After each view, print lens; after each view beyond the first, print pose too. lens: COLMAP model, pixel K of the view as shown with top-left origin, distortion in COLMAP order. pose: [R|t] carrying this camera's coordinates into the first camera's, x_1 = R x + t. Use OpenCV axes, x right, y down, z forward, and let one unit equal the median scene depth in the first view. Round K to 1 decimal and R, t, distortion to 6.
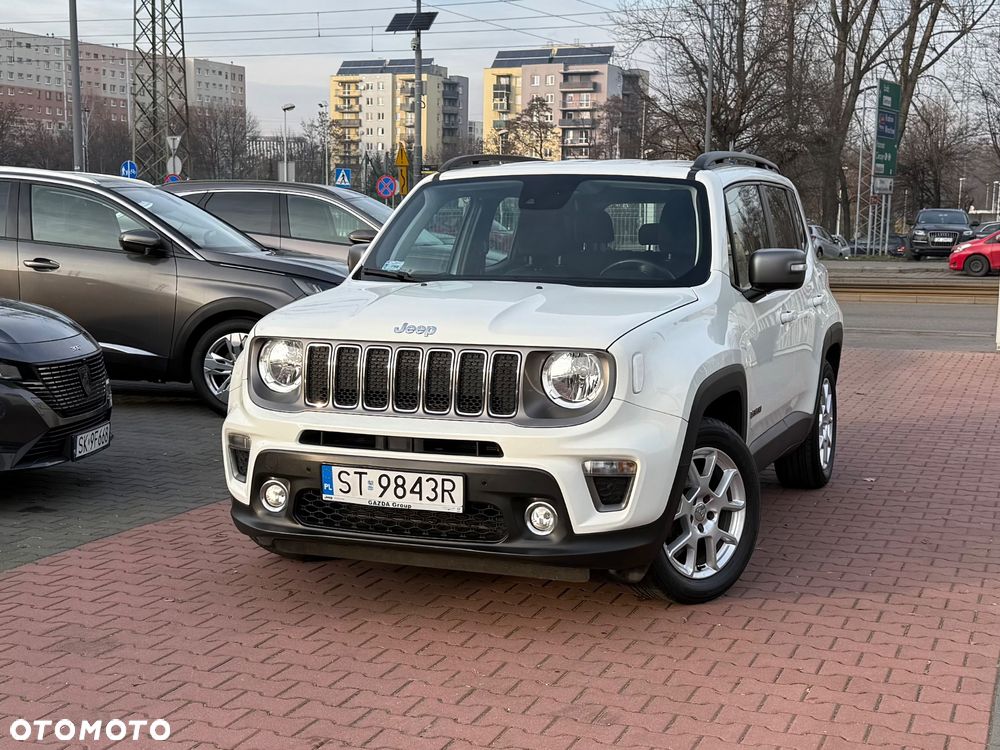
lens RADIAL K [[1410.4, 0, 480.1], [0, 1410.4, 435.3], [0, 0, 1]] dist [0.153831, -0.161052]
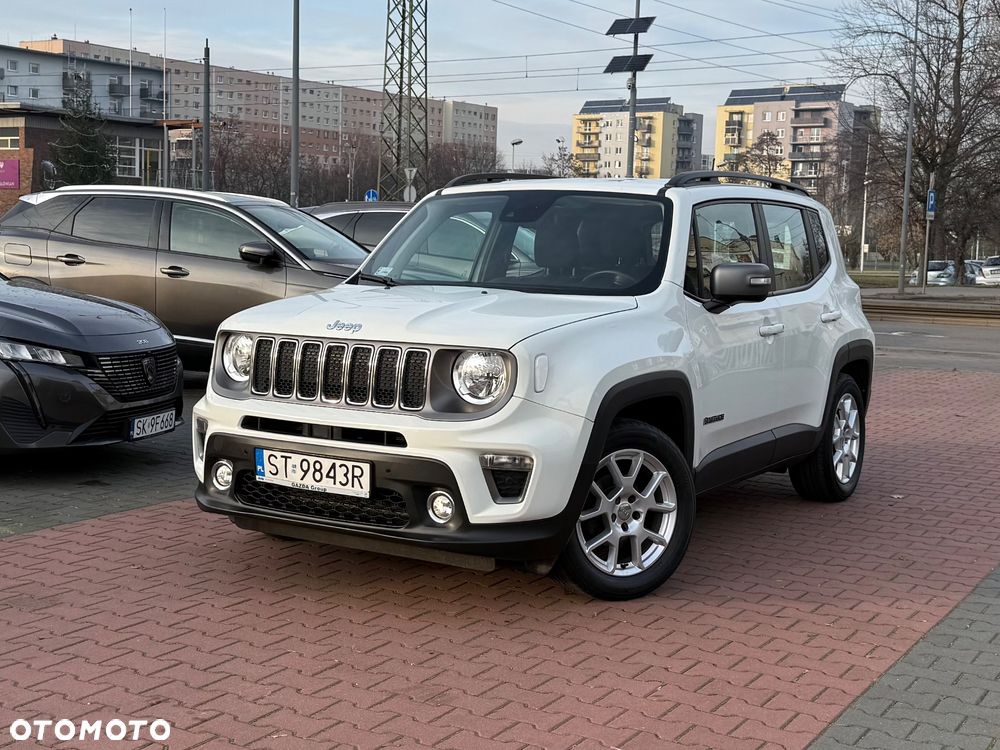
lens RADIAL K [[1308.8, 0, 462.8], [0, 1308.8, 374.2], [0, 0, 1]] dist [0.209564, -0.518871]
pose [[0.983274, 0.033878, -0.178953, 0.208718], [-0.043281, 0.997865, -0.048901, 0.006248], [0.176914, 0.055829, 0.982642, 0.027375]]
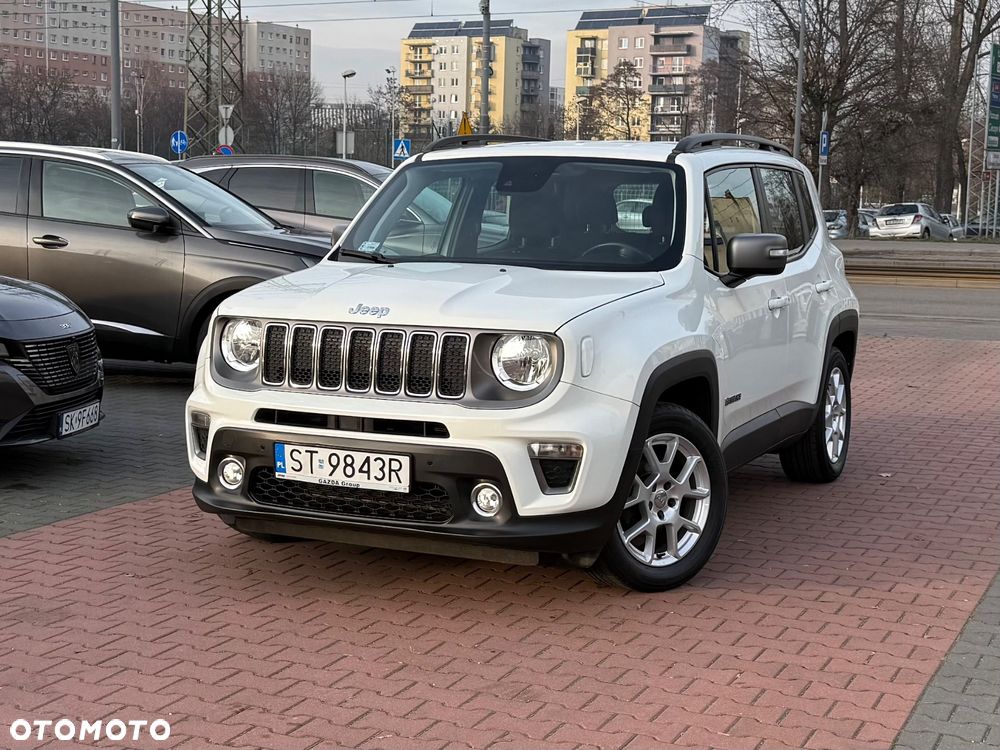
lens RADIAL K [[1539.4, 0, 451.7], [0, 1539.4, 388.3], [0, 0, 1]] dist [0.159425, -0.236411]
pose [[0.997580, 0.015852, -0.067703, 0.082235], [-0.017583, 0.999532, -0.025038, 0.006737], [0.067275, 0.026168, 0.997391, -0.087256]]
